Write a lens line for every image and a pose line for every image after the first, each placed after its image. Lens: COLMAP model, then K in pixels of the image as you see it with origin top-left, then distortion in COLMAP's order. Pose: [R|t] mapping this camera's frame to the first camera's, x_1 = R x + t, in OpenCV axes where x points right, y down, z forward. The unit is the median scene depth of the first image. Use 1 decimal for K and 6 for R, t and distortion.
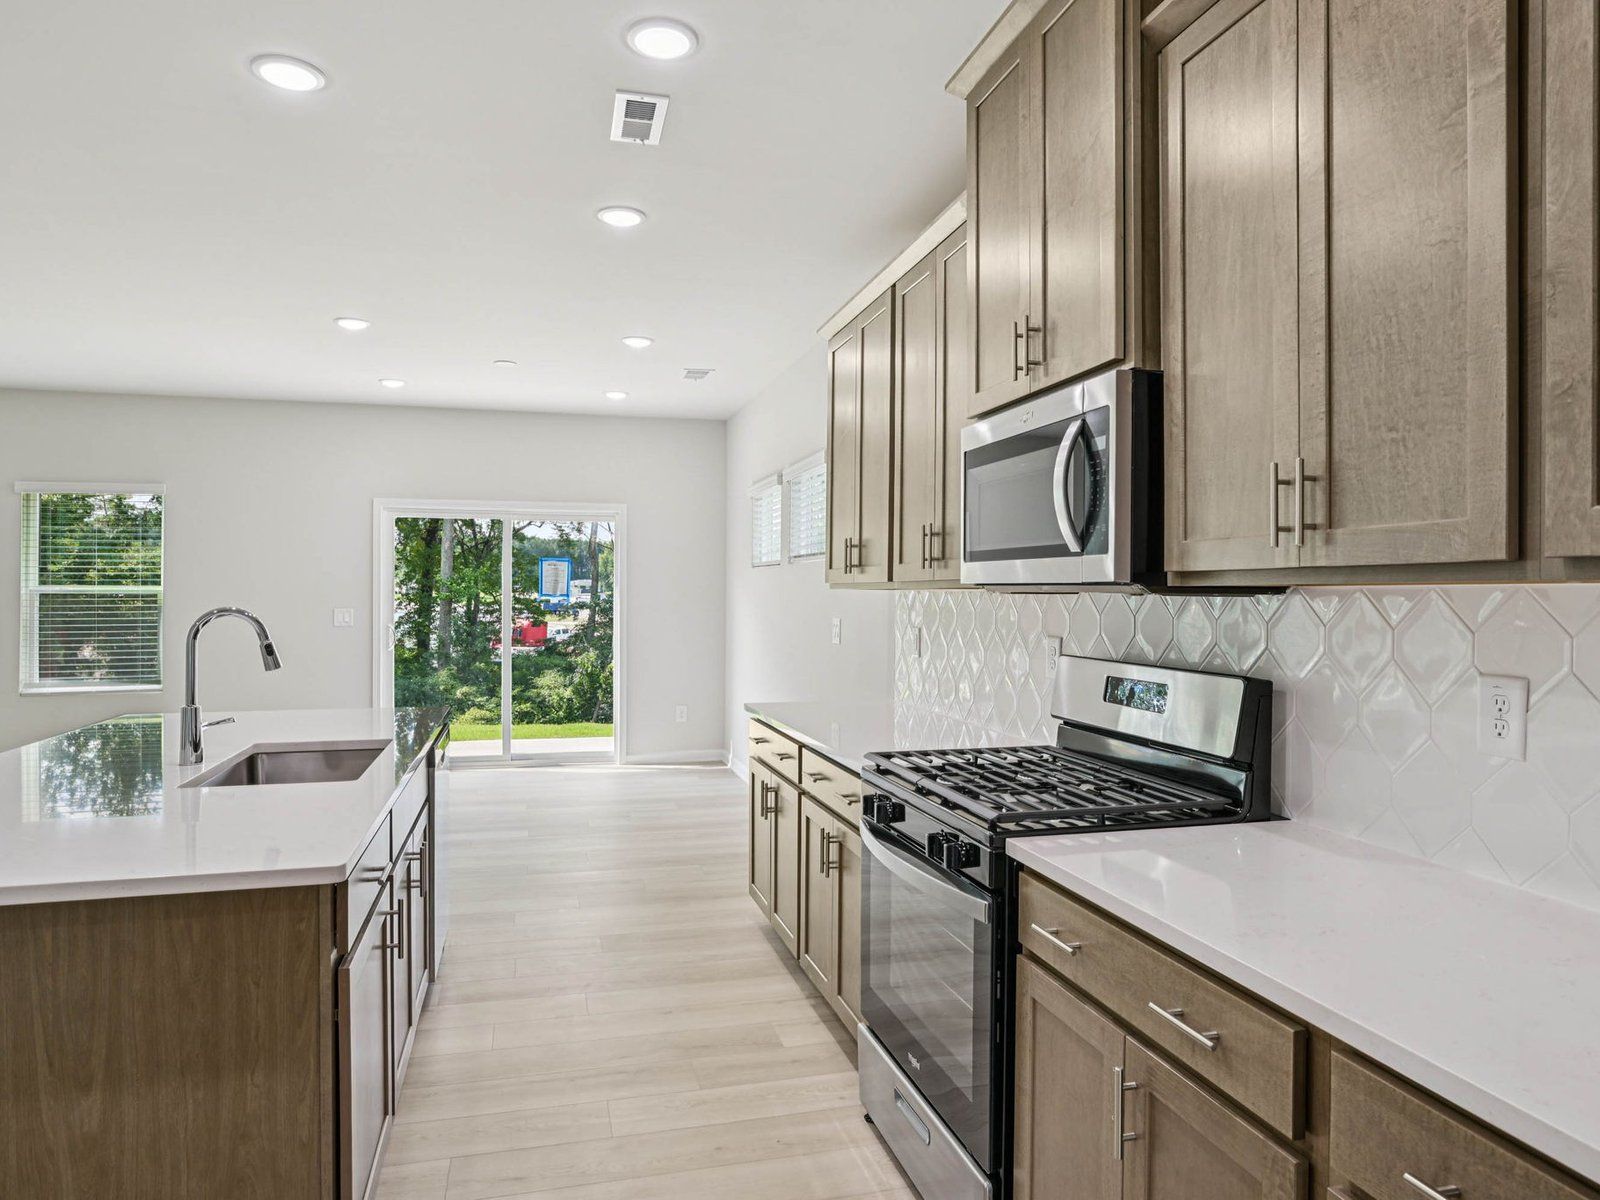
lens RADIAL K [[1001.8, 0, 799.8], [0, 1001.8, 620.6], [0, 0, 1]] dist [-0.027440, -0.000265]
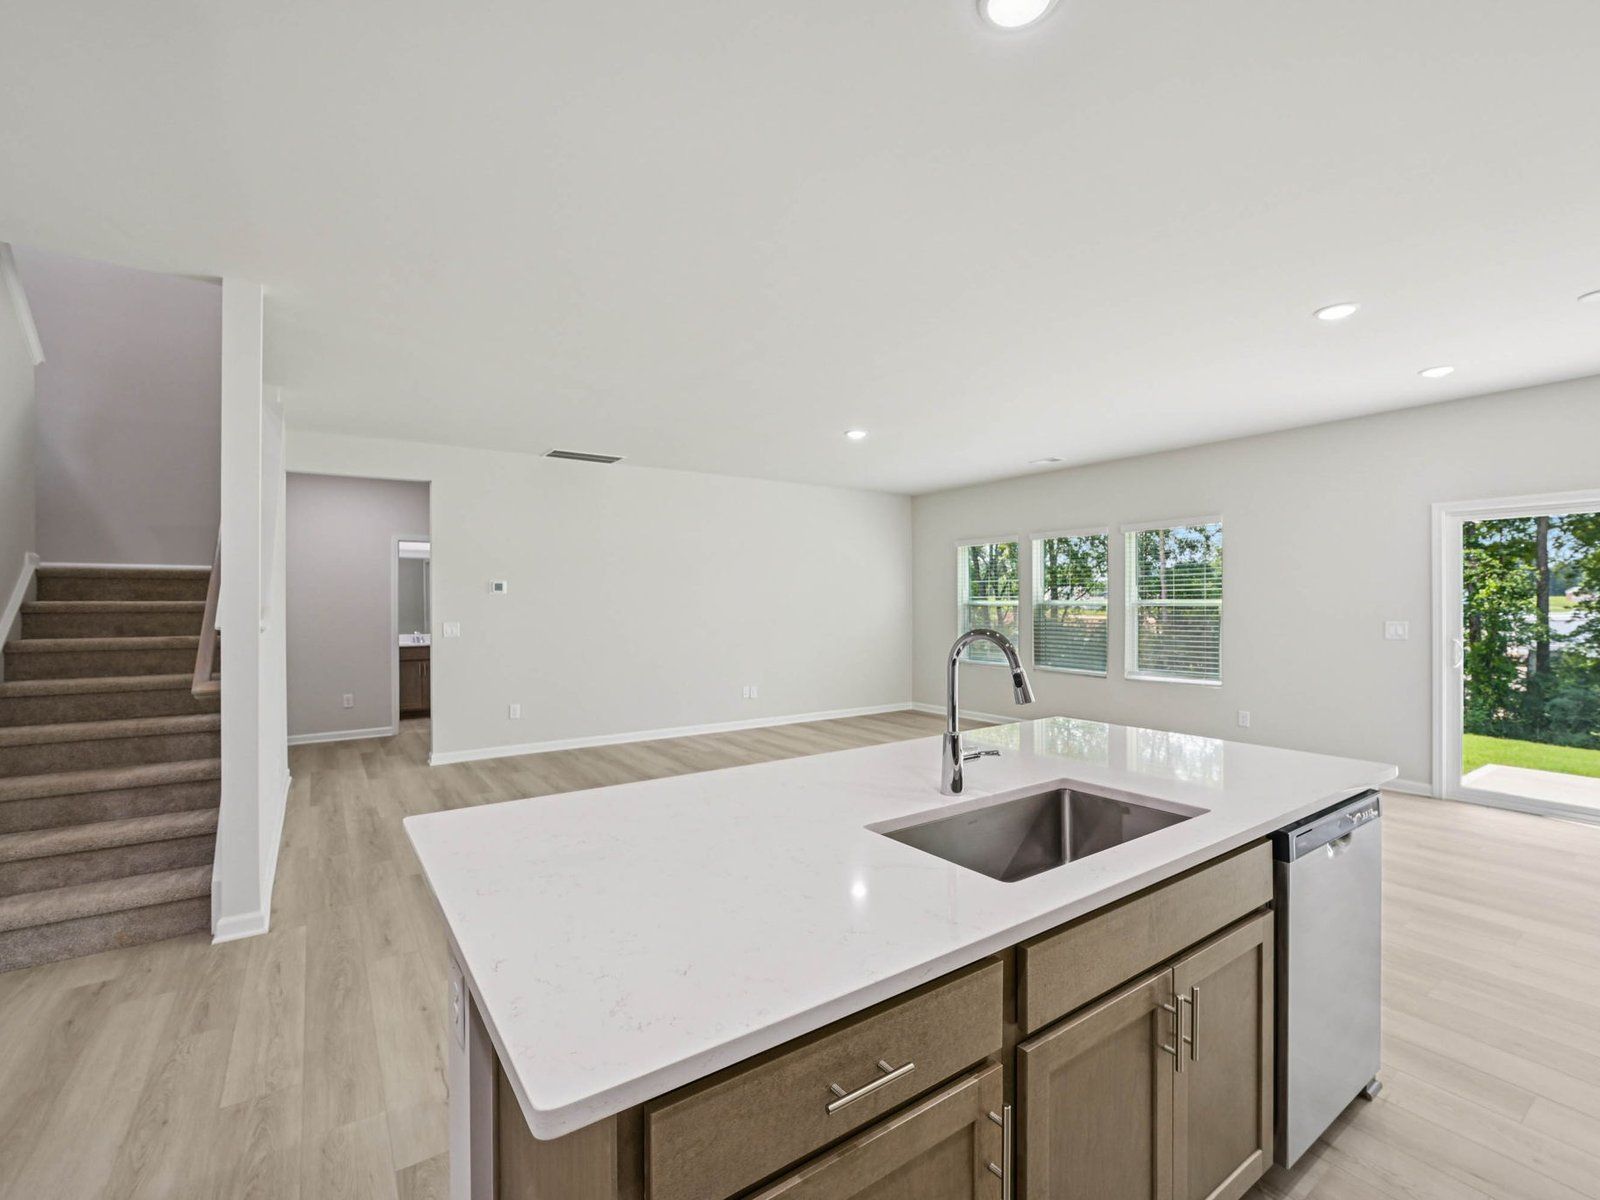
lens RADIAL K [[712.1, 0, 800.0], [0, 712.1, 600.0], [0, 0, 1]] dist [-0.017160, 0.000338]
pose [[0.334345, -0.007745, -0.942419, -0.006608], [-0.021582, 0.999641, -0.015871, -0.009901], [0.942204, 0.025645, 0.334058, 0.233364]]
